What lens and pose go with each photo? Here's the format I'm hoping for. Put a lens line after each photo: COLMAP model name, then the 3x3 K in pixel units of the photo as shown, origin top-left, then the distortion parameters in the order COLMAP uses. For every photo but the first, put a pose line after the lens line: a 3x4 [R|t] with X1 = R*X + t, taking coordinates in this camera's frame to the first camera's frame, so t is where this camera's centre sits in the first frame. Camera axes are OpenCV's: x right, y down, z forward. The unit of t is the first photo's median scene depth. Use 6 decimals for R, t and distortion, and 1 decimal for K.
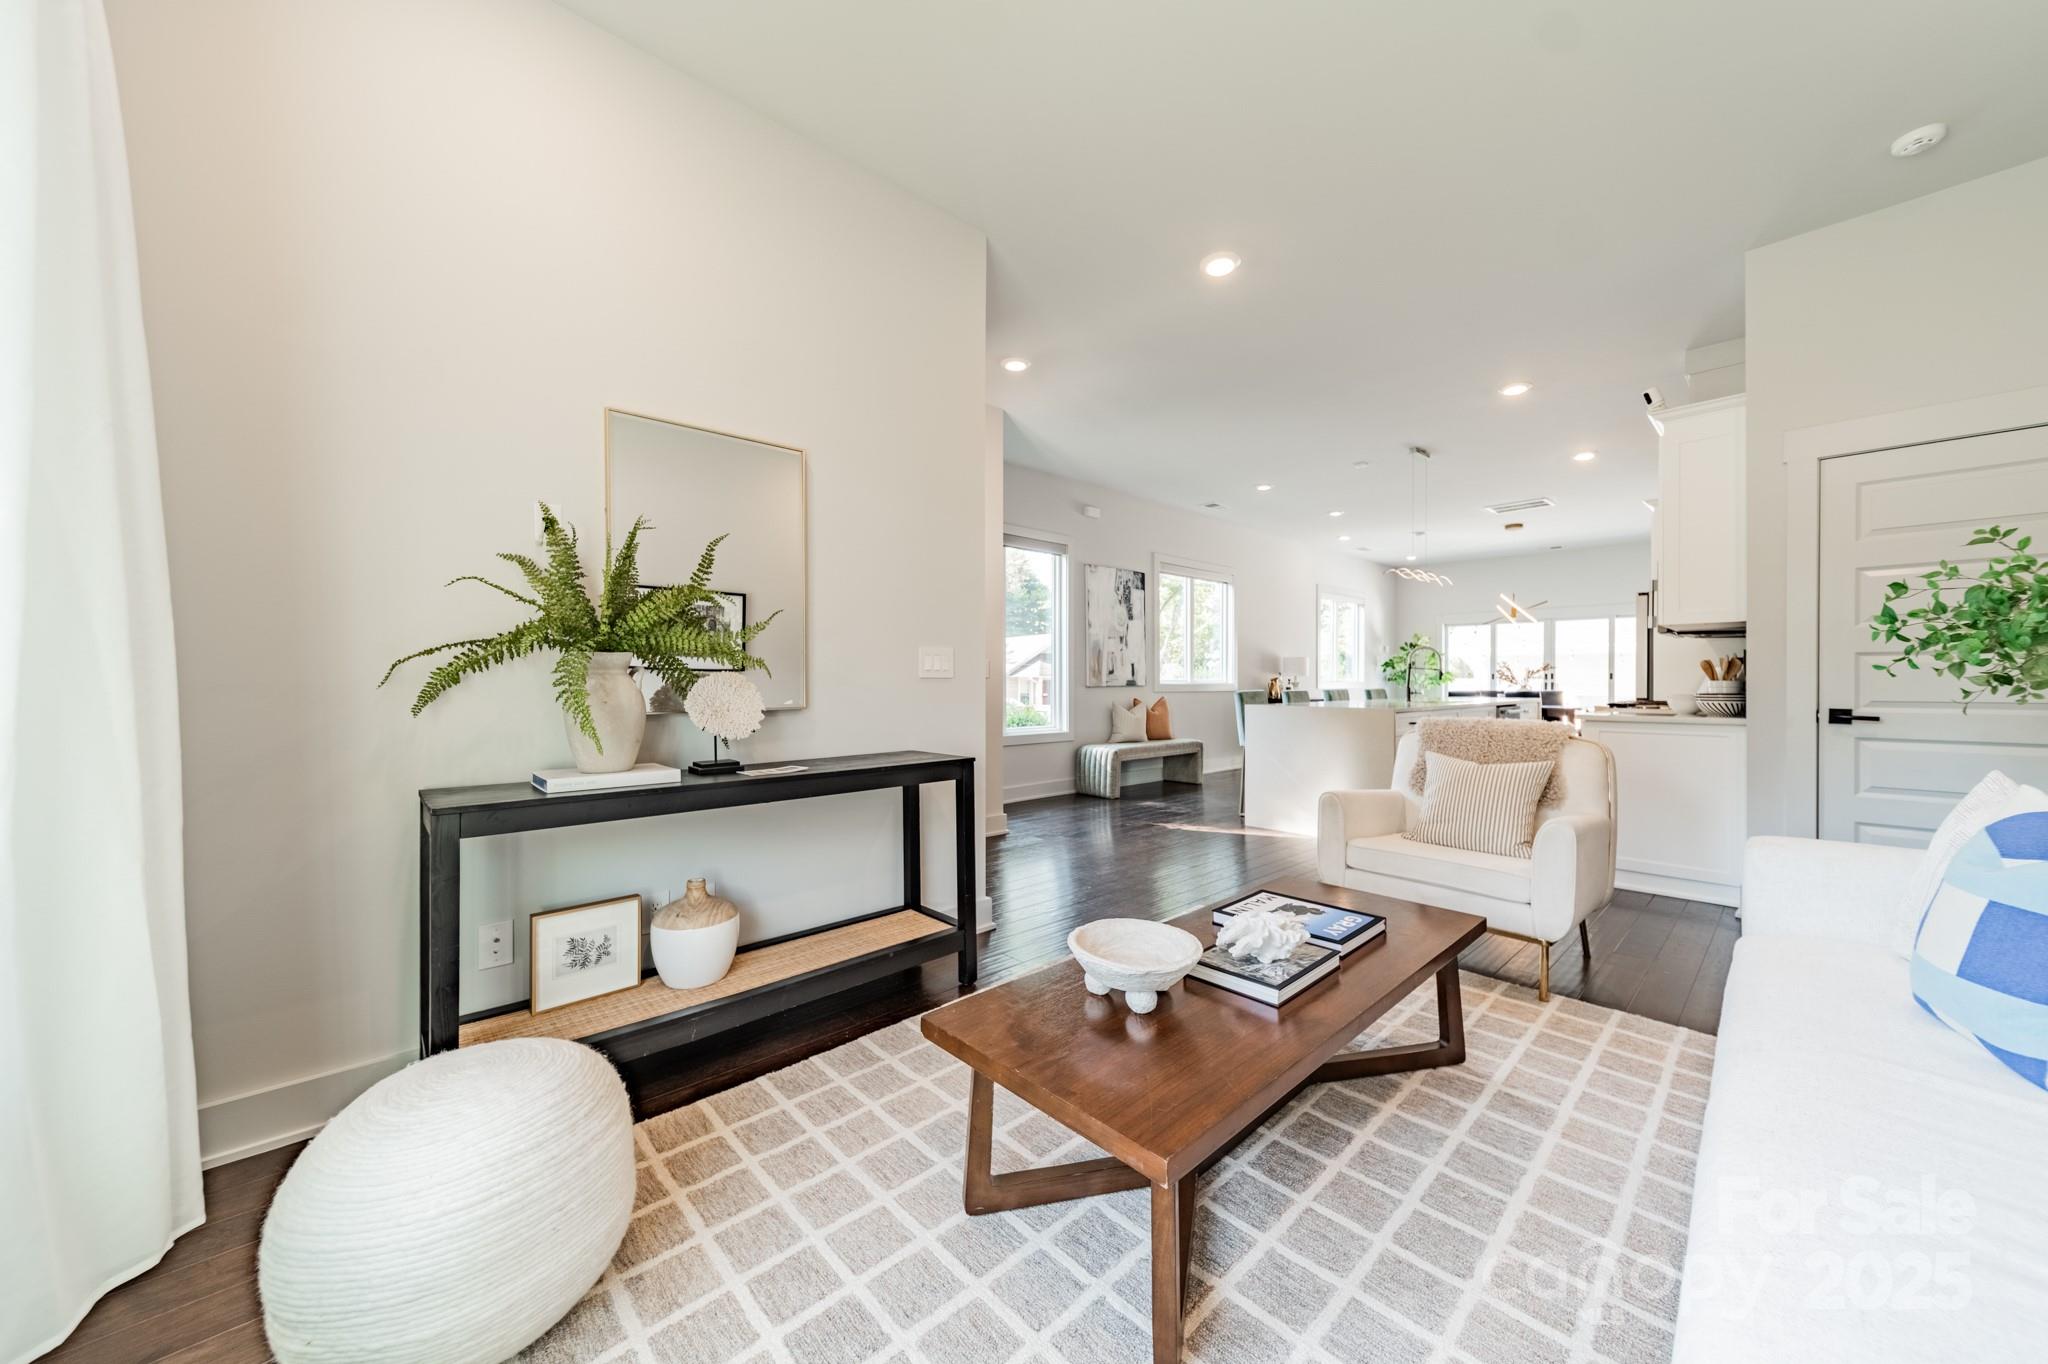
lens RADIAL K [[723.3, 0, 1025.4], [0, 723.3, 682.7], [0, 0, 1]] dist [0.006065, -0.000118]
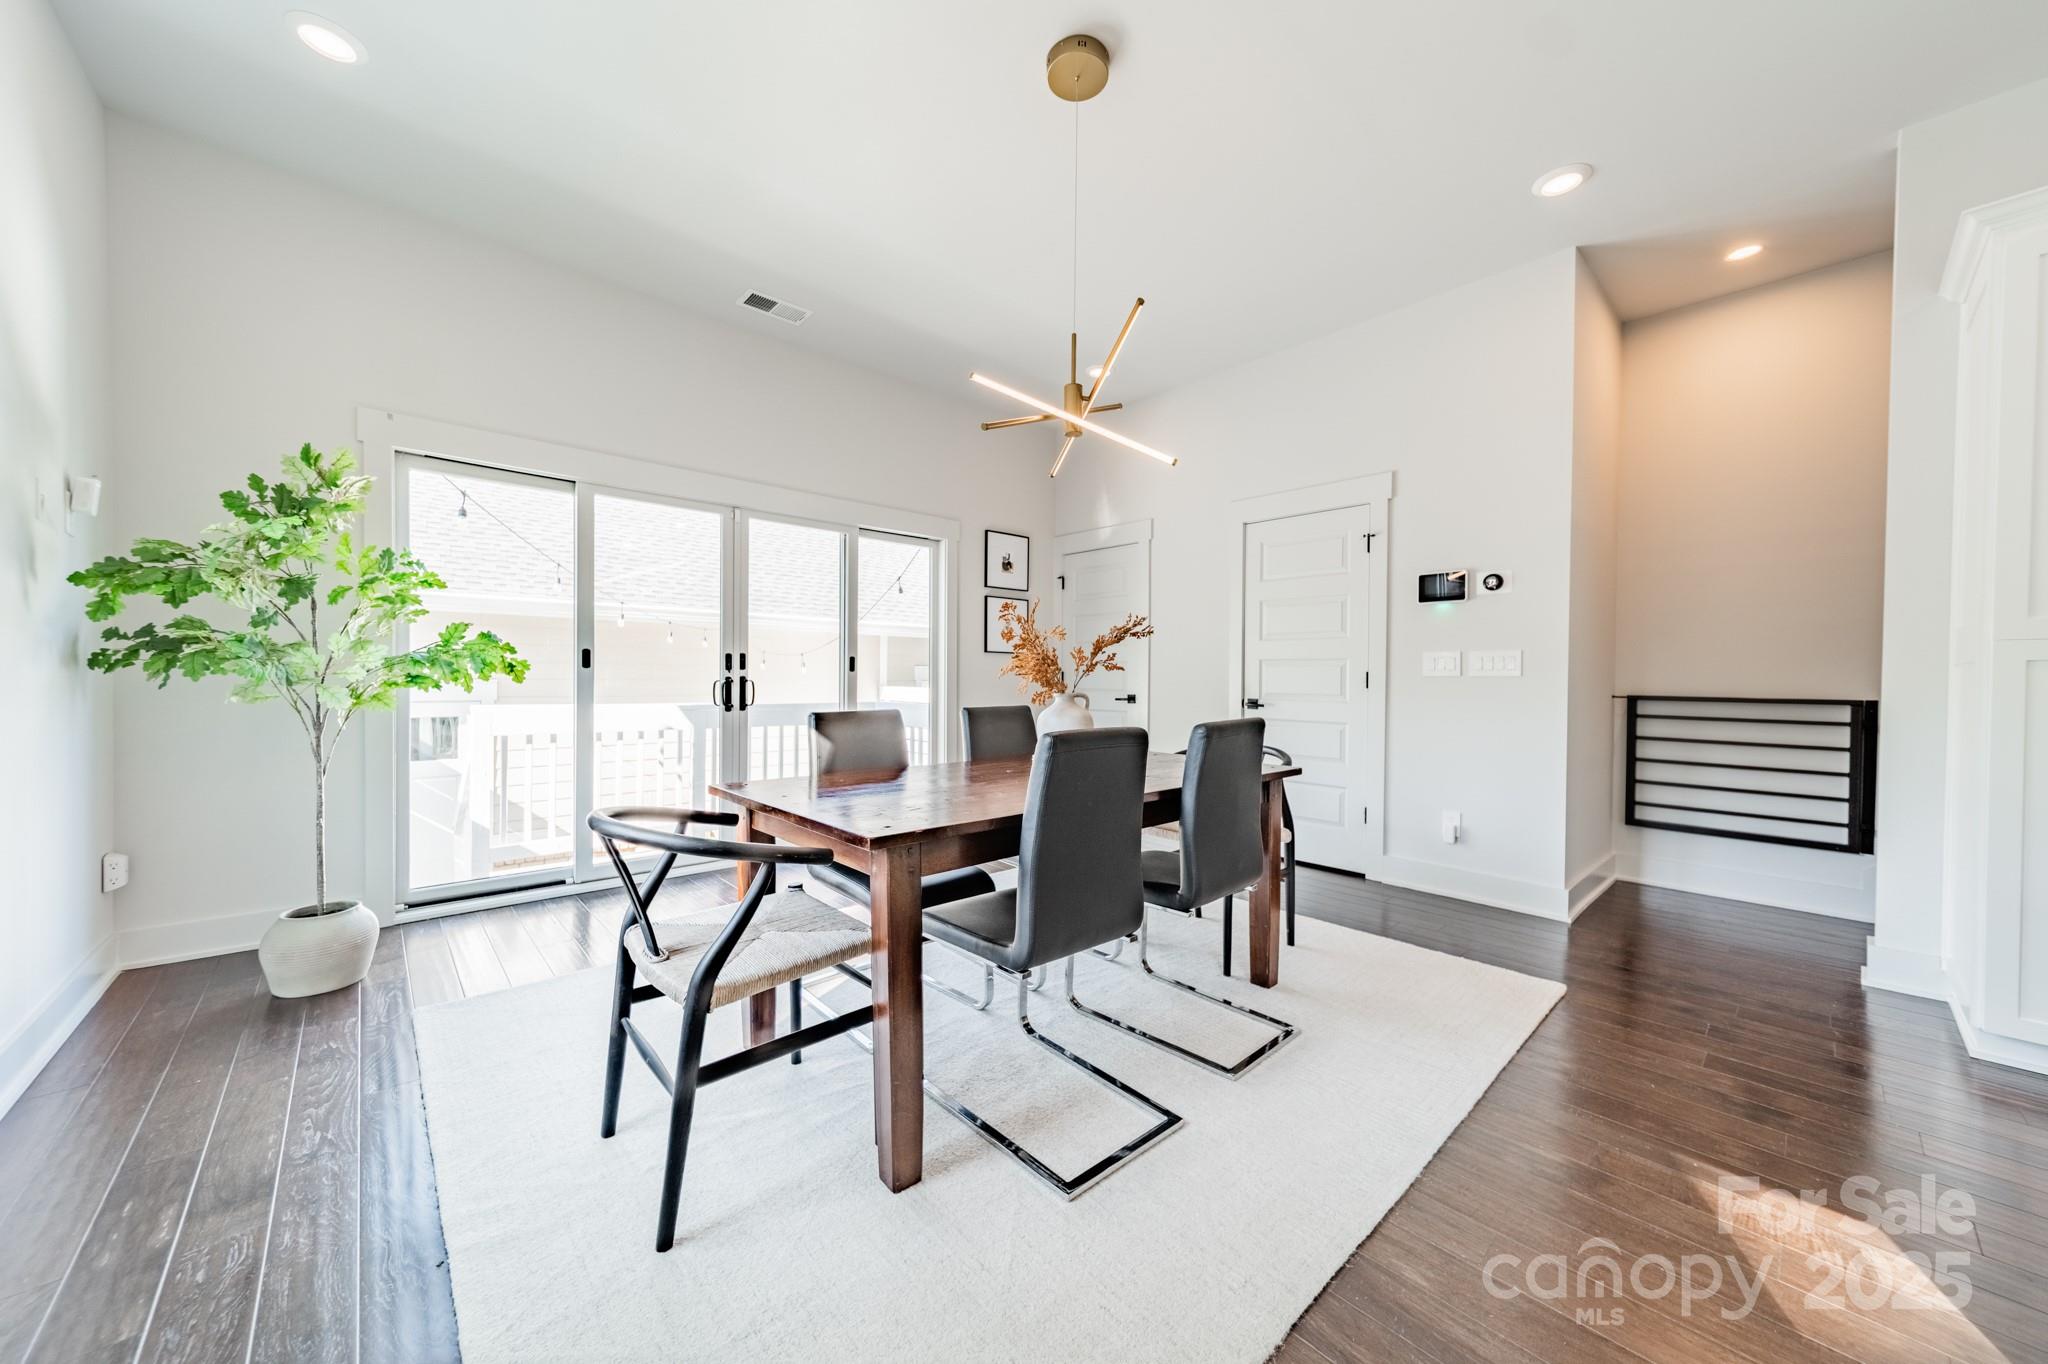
lens RADIAL K [[723.3, 0, 1029.5], [0, 723.3, 688.9], [0, 0, 1]] dist [0.006065, -0.000118]
pose [[0.002186, -0.018558, 0.999825, 0.513435], [-0.007506, 0.999799, 0.018573, -0.003667], [-0.999969, -0.007545, 0.002046, 1.249714]]
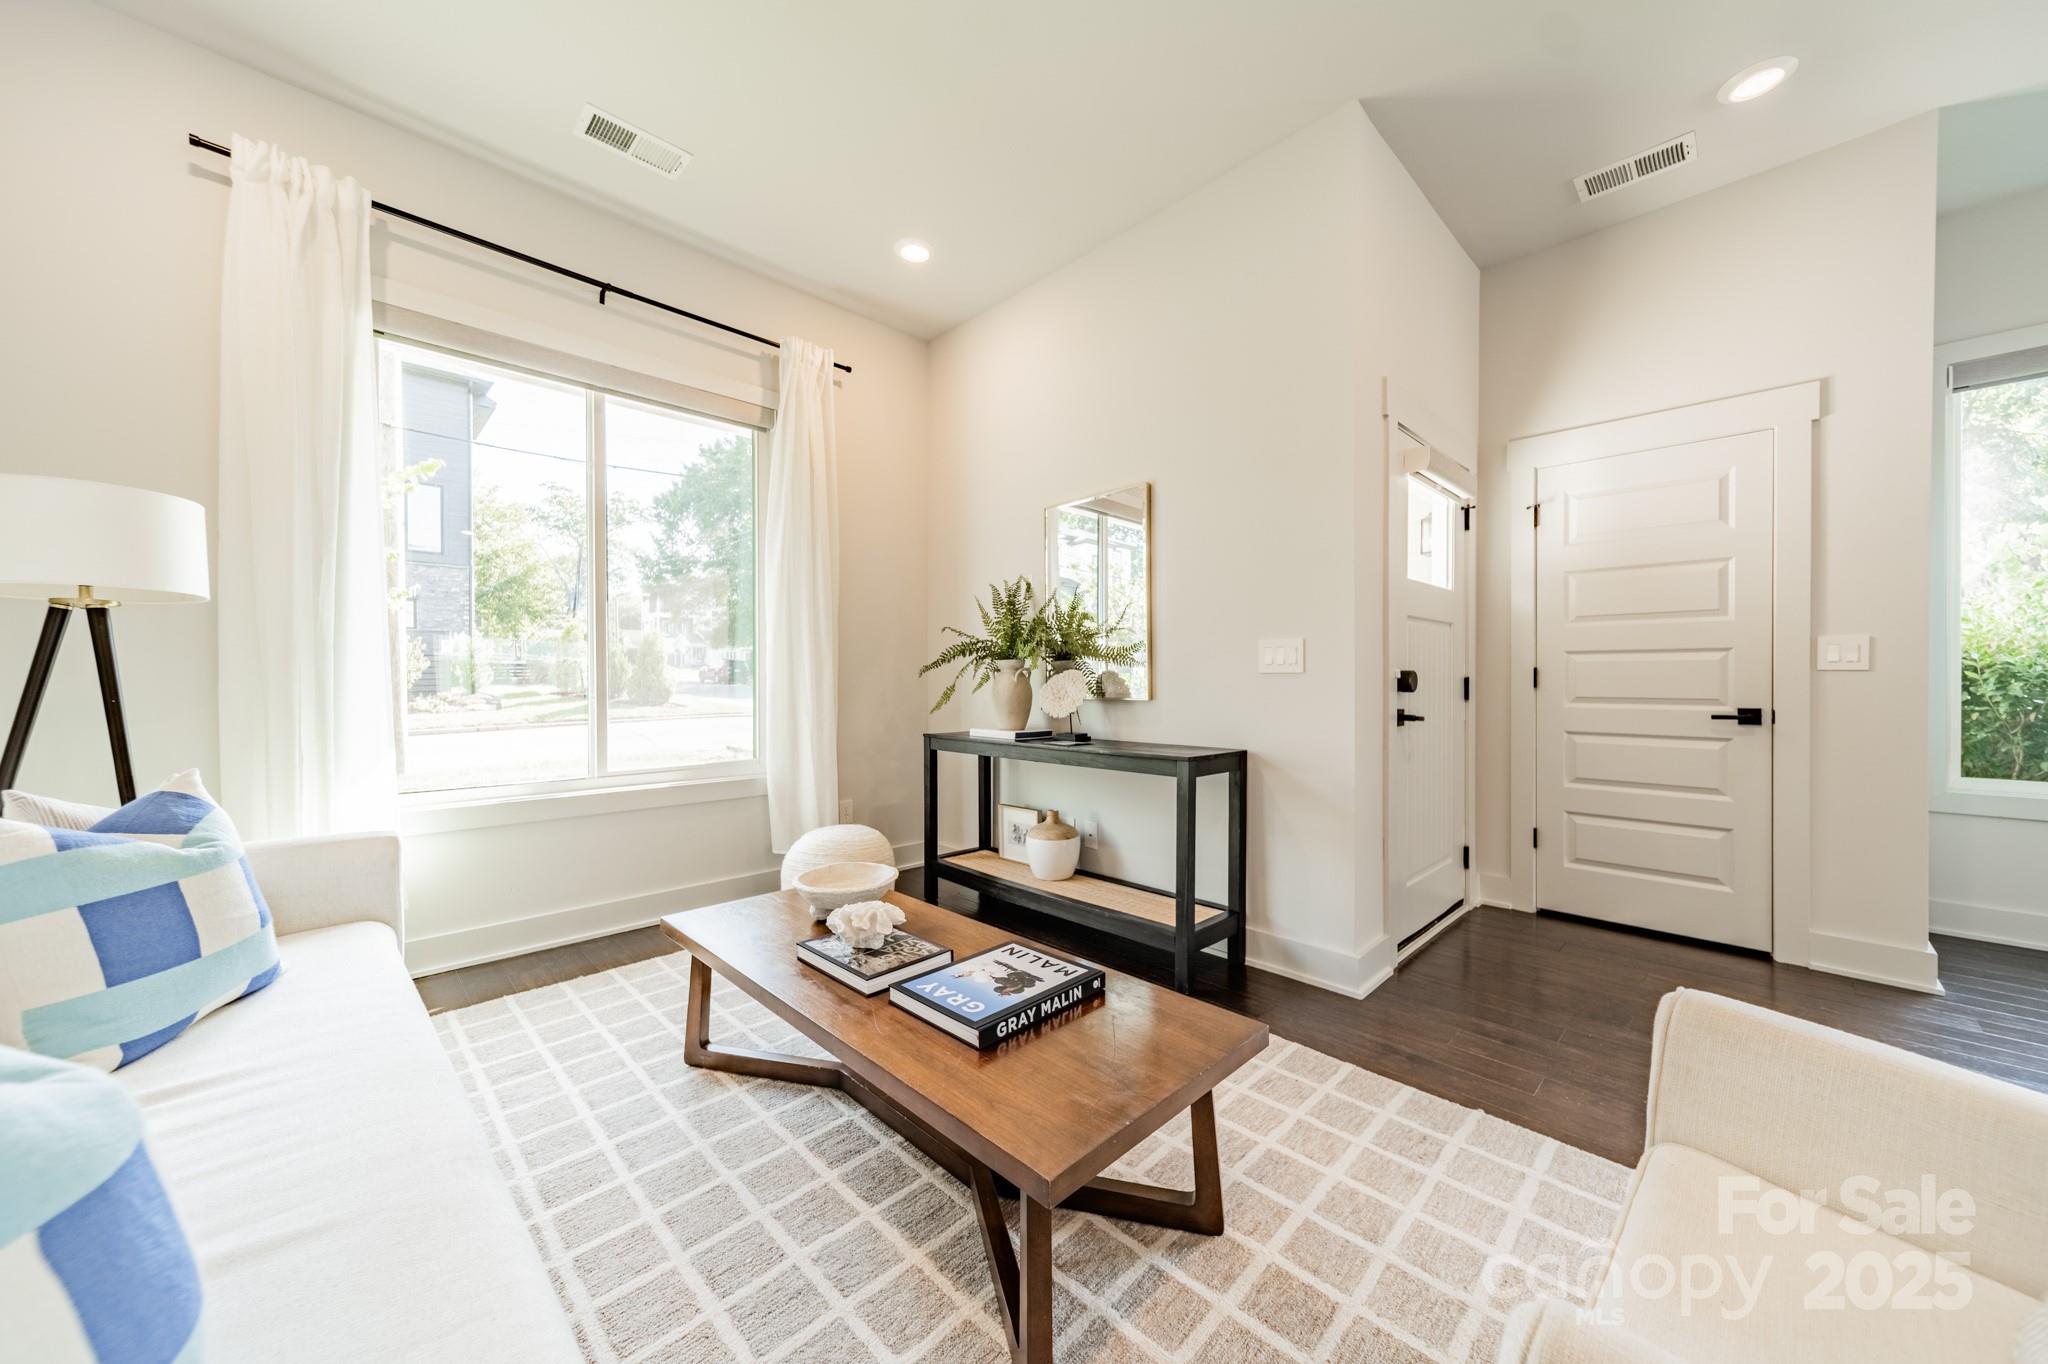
lens RADIAL K [[723.3, 0, 1032.0], [0, 723.3, 684.6], [0, 0, 1]] dist [0.006065, -0.000118]
pose [[0.029956, 0.008620, -0.999514, 0.305812], [-0.002598, 0.999960, 0.008546, 0.000485], [0.999548, 0.002341, 0.029977, 0.271608]]
